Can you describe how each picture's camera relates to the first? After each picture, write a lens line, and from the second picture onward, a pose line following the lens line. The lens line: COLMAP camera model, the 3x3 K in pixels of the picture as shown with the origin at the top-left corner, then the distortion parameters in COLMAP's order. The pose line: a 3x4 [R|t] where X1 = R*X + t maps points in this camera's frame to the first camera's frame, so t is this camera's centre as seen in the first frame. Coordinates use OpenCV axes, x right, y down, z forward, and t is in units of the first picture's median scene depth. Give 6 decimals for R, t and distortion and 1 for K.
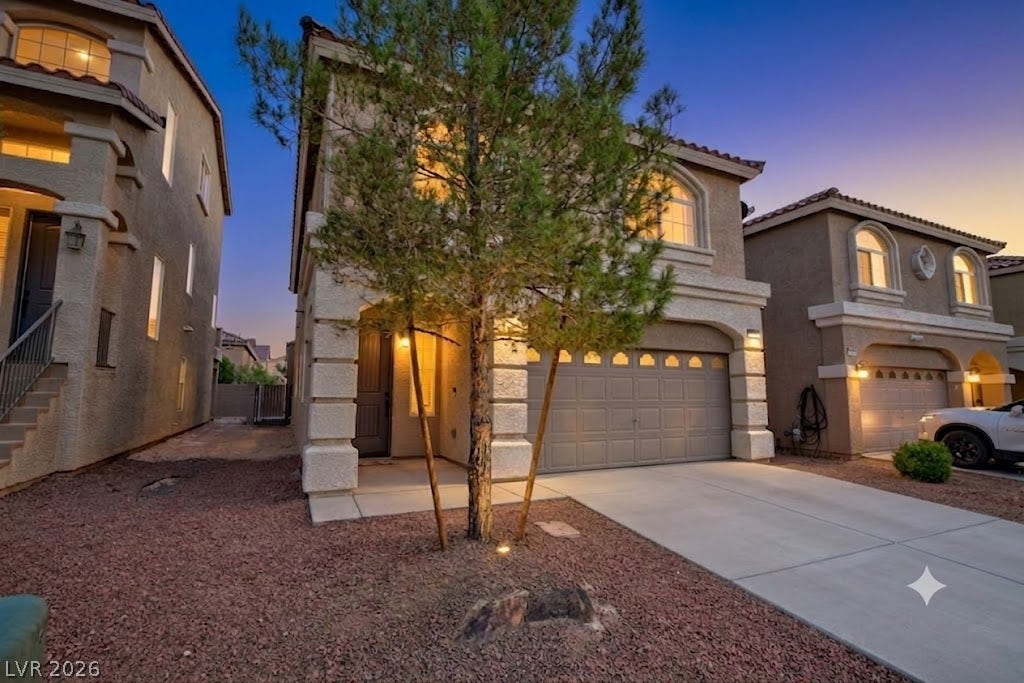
lens RADIAL K [[467.0, 0, 509.4], [0, 467.0, 343.2], [0, 0, 1]] dist [-0.007522, 0.001713]
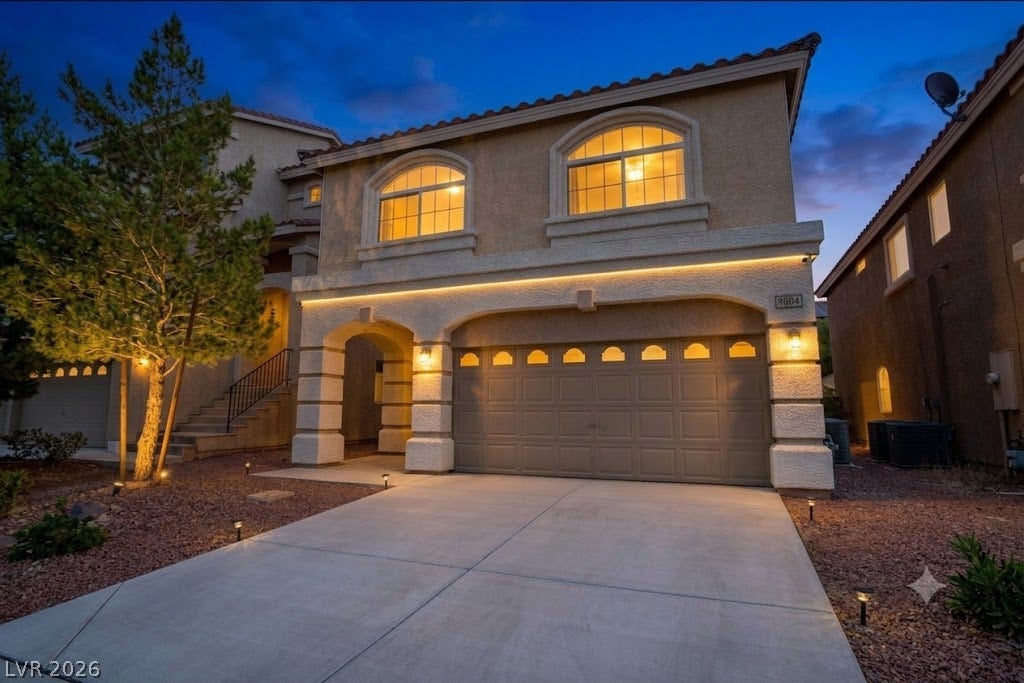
lens RADIAL K [[529.7, 0, 496.1], [0, 529.7, 341.5], [0, 0, 1]] dist [-0.012869, 0.002619]
pose [[0.692489, -0.095365, -0.715097, 0.773415], [0.081898, 0.995208, -0.053412, 0.043650], [0.716764, -0.021578, 0.696982, 0.172179]]
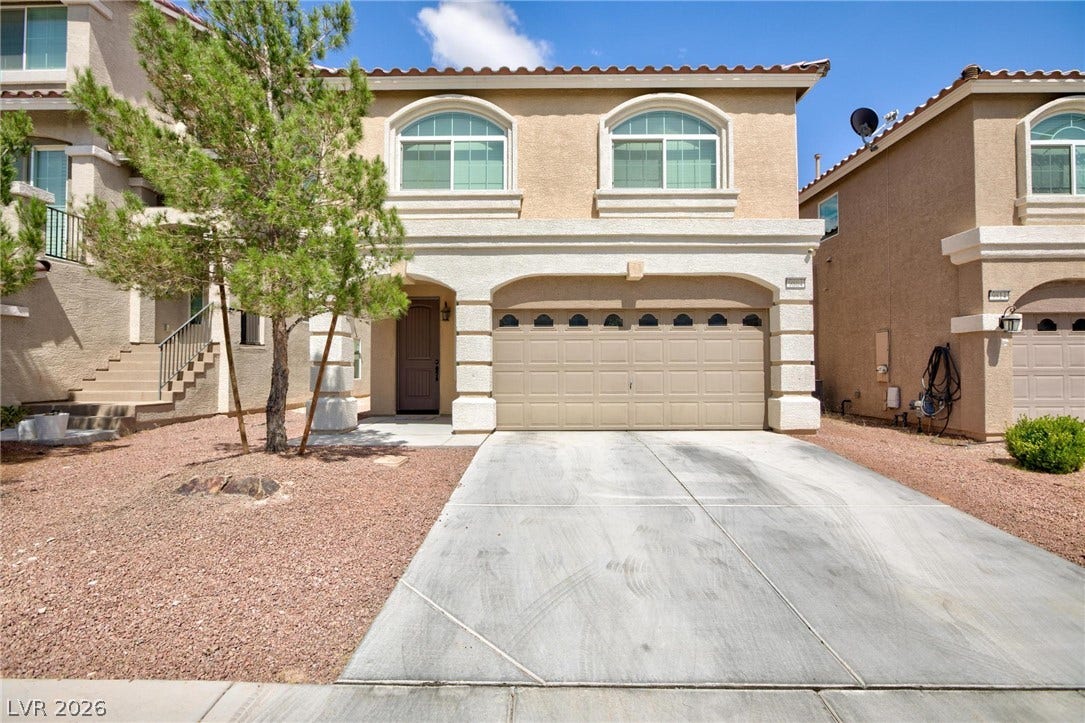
lens RADIAL K [[494.8, 0, 545.5], [0, 494.8, 362.3], [0, 0, 1]] dist [-0.007522, 0.001713]
pose [[0.904509, -0.013995, -0.426224, 0.494764], [0.054520, 0.995055, 0.083028, 0.023358], [0.422955, -0.098338, 0.900799, 0.002126]]
